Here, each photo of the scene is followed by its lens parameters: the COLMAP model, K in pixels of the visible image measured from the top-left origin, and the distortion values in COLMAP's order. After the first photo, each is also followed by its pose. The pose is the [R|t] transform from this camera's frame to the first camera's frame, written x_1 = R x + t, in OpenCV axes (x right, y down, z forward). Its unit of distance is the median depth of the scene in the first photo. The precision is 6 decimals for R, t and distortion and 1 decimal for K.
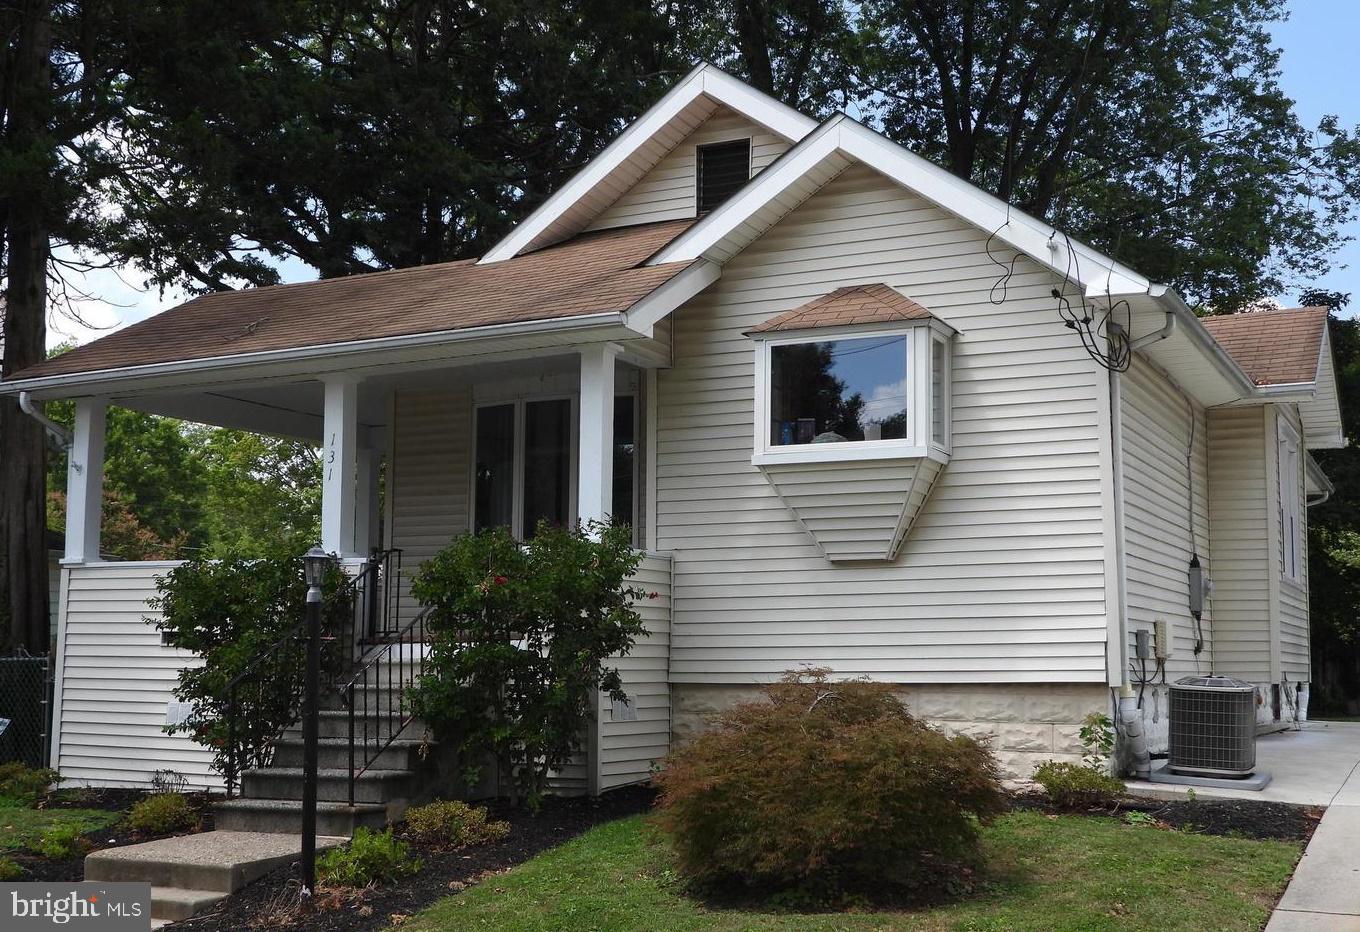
lens RADIAL K [[1624.9, 0, 680.0], [0, 1624.9, 466.0], [0, 0, 1]] dist [0.000576, -0.010959]
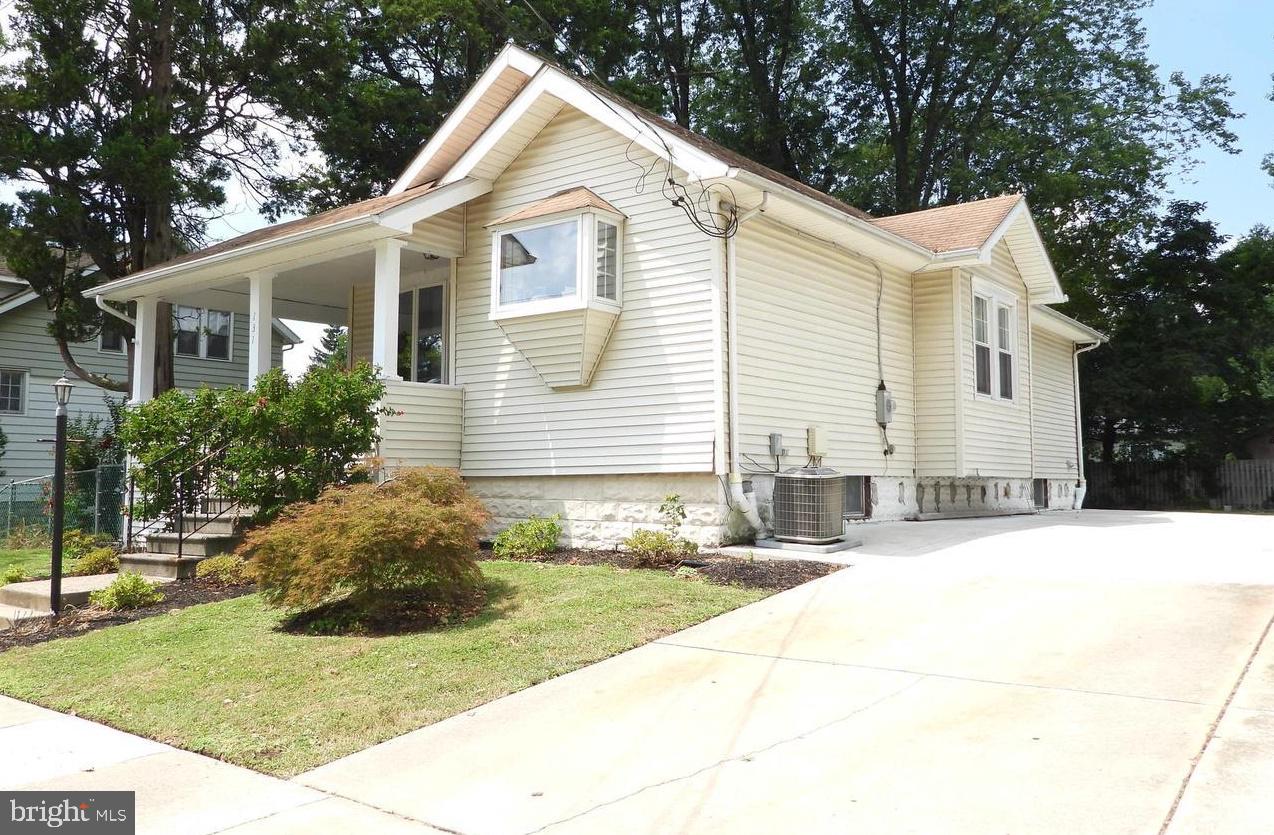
lens RADIAL K [[1036.0, 0, 635.4], [0, 1036.0, 366.8], [0, 0, 1]] dist [0.001843, -0.034865]
pose [[0.979006, -0.027624, -0.201949, 0.346738], [0.029755, 0.999529, 0.007522, 0.036488], [0.201646, -0.013373, 0.979367, 0.146798]]
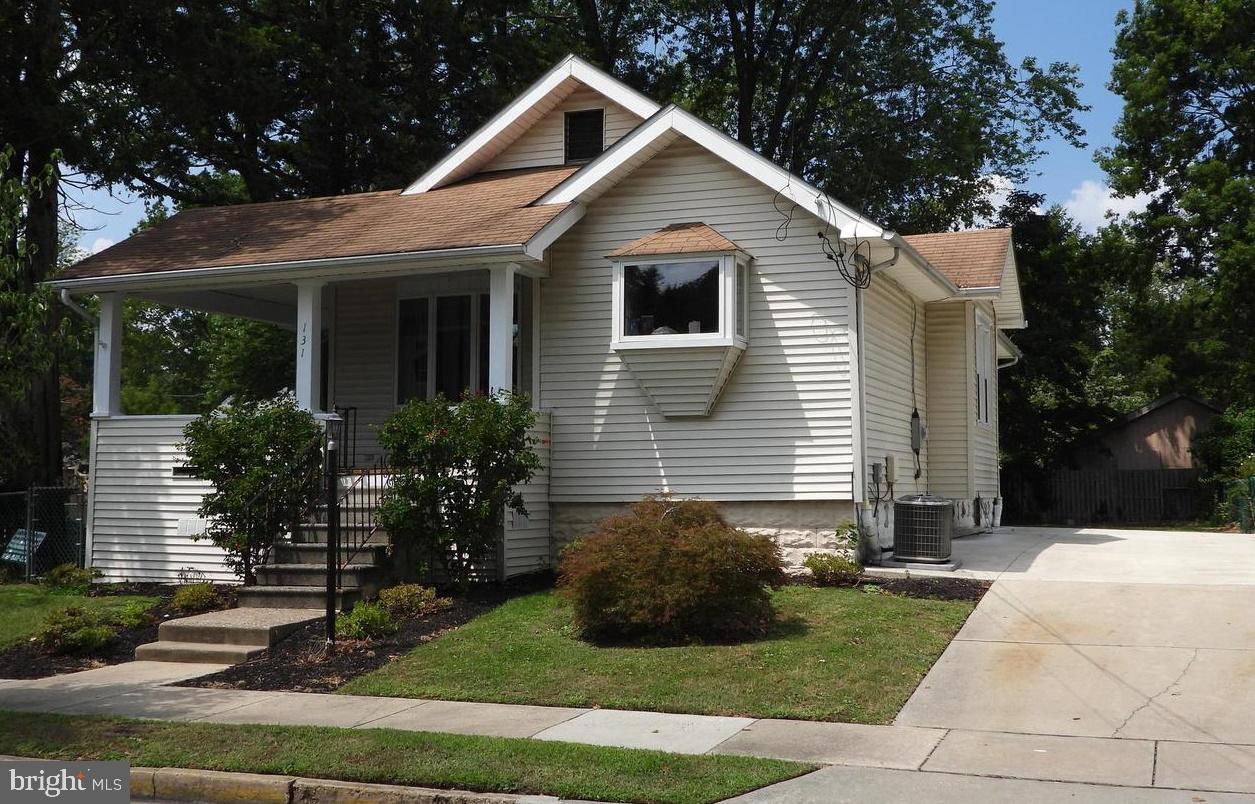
lens RADIAL K [[1413.6, 0, 631.4], [0, 1413.6, 326.0], [0, 0, 1]] dist [-0.005207, -0.006313]
pose [[0.995340, 0.004632, 0.096320, -0.057227], [-0.005521, 0.999945, 0.008962, -0.032258], [-0.096273, -0.009452, 0.995310, -0.237743]]
